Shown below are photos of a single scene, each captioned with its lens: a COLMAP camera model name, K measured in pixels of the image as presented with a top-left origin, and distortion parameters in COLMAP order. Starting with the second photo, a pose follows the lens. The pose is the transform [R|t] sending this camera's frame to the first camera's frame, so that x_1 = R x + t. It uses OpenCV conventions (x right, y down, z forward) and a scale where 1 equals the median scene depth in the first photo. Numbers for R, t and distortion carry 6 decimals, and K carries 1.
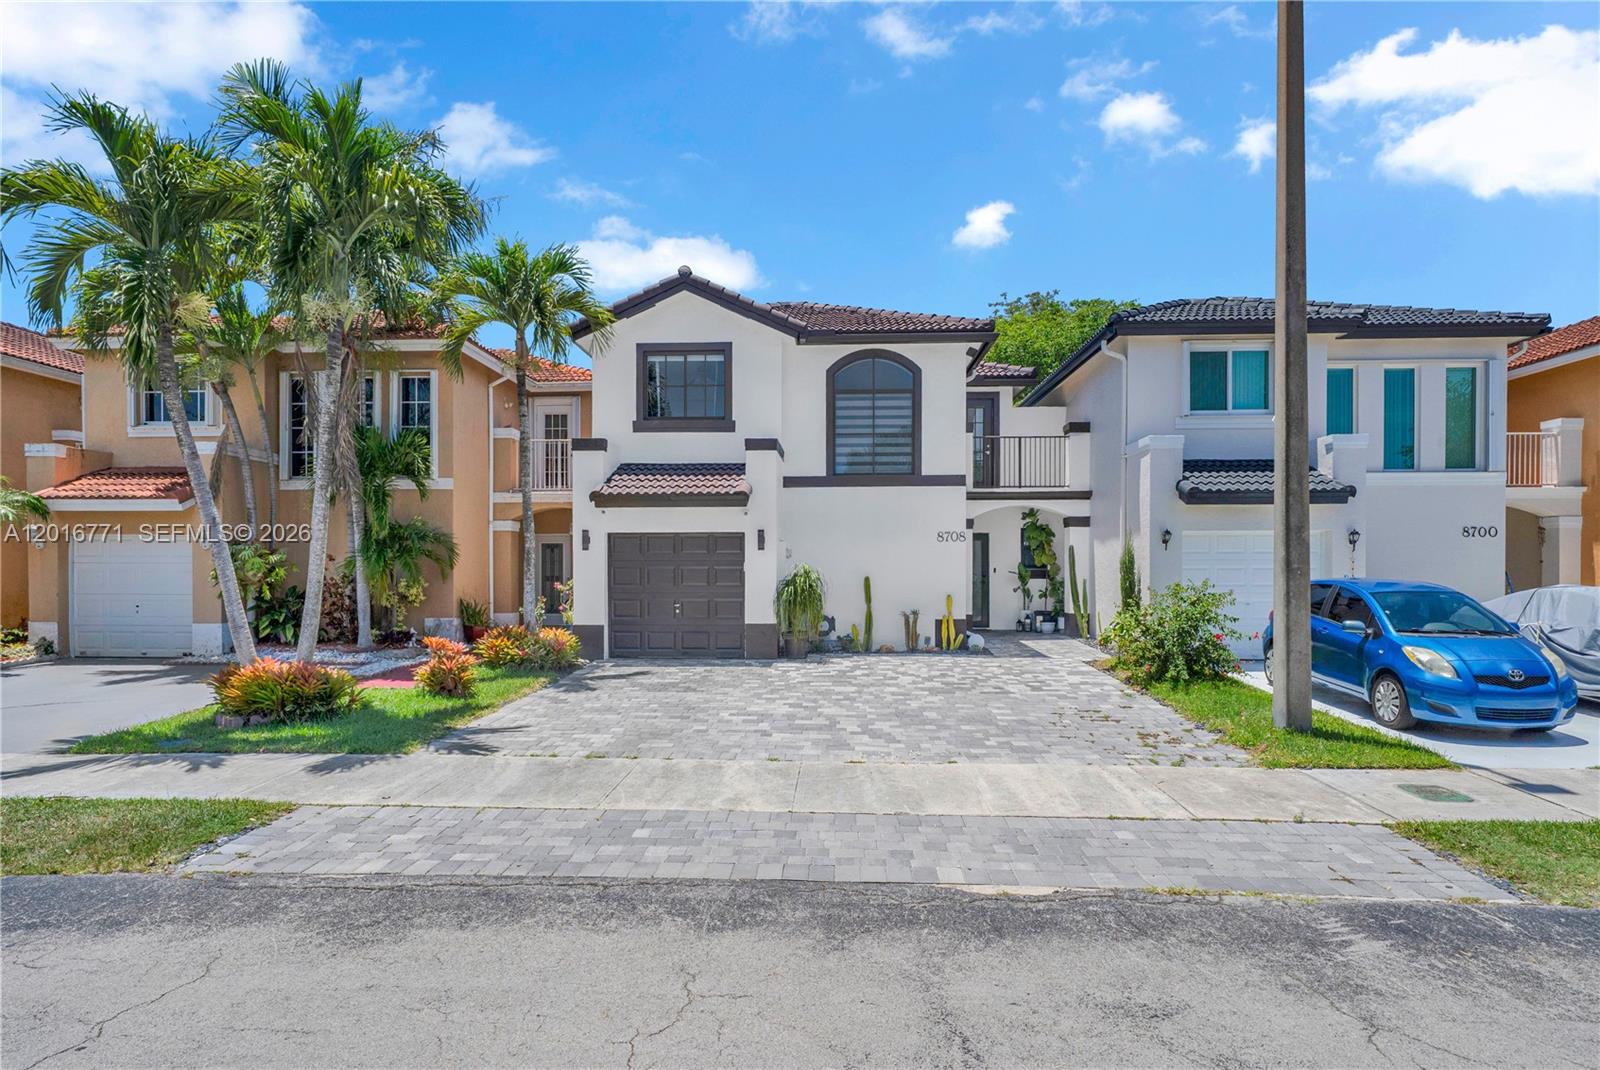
lens RADIAL K [[703.4, 0, 846.9], [0, 703.4, 571.8], [0, 0, 1]] dist [-0.000291, -0.000115]
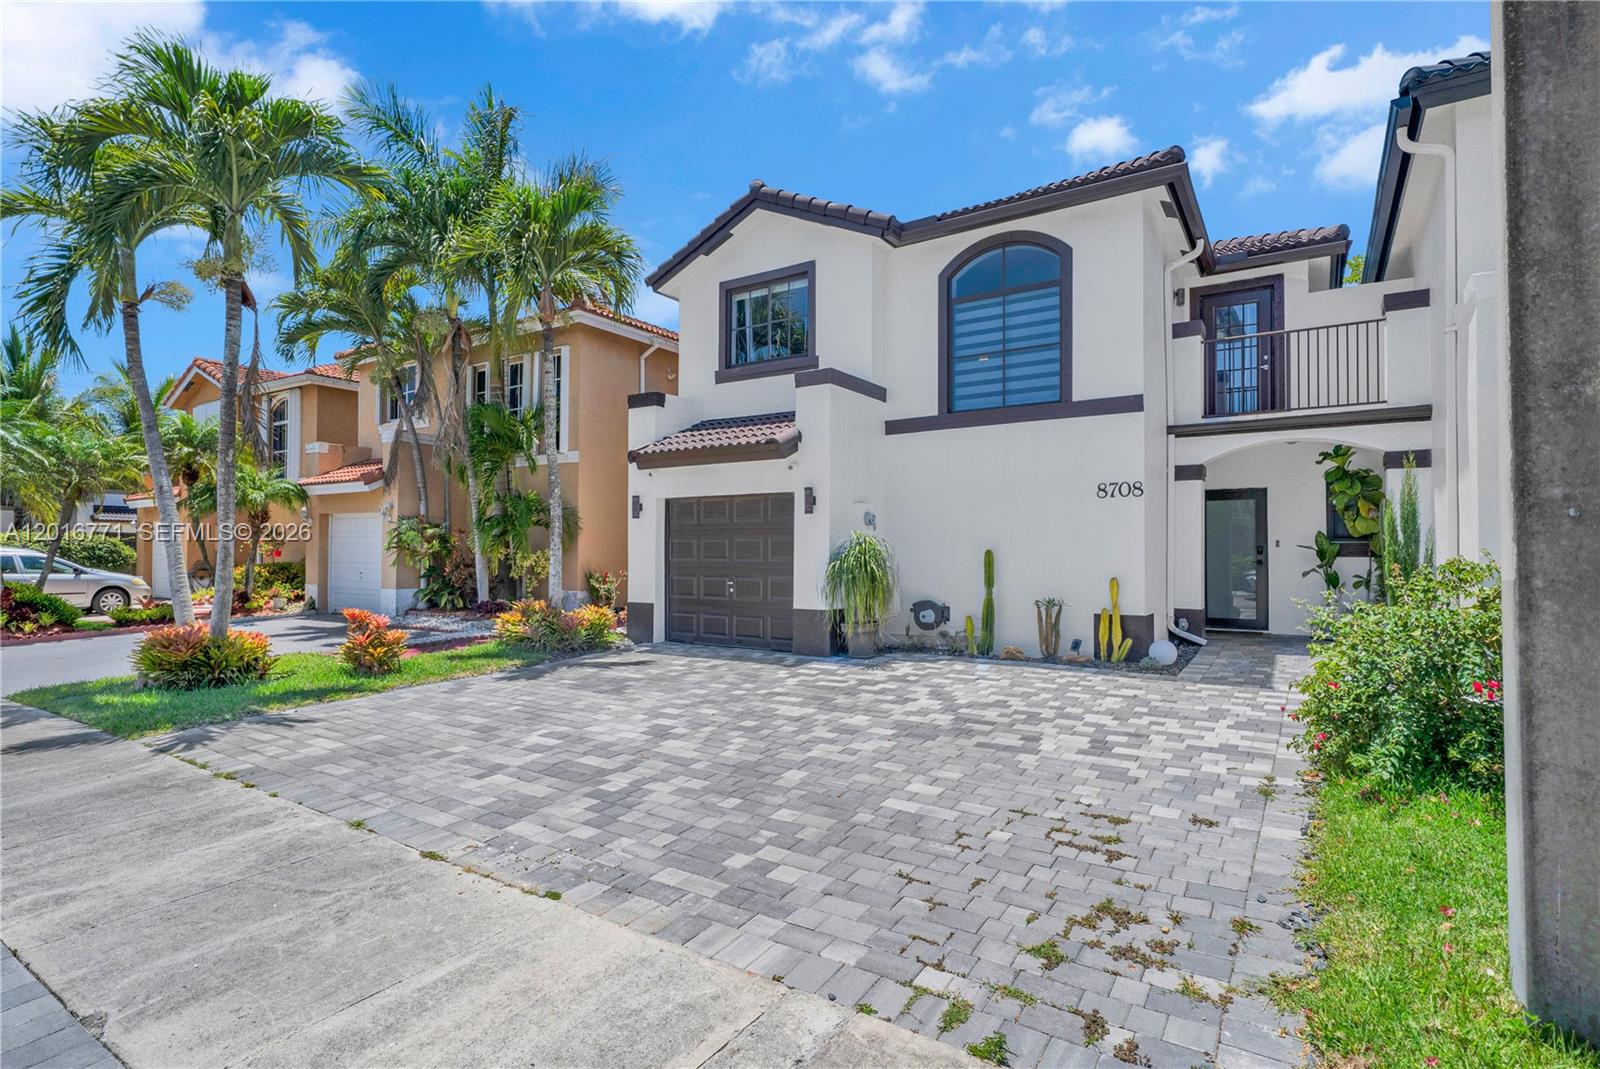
lens RADIAL K [[739.1, 0, 796.9], [0, 739.1, 533.3], [0, 0, 1]] dist [0.003648, 0.000148]
pose [[0.867996, -0.009696, -0.496477, 0.264449], [-0.002588, 0.999707, -0.024048, 0.009757], [0.496565, 0.022158, 0.867717, 0.285289]]
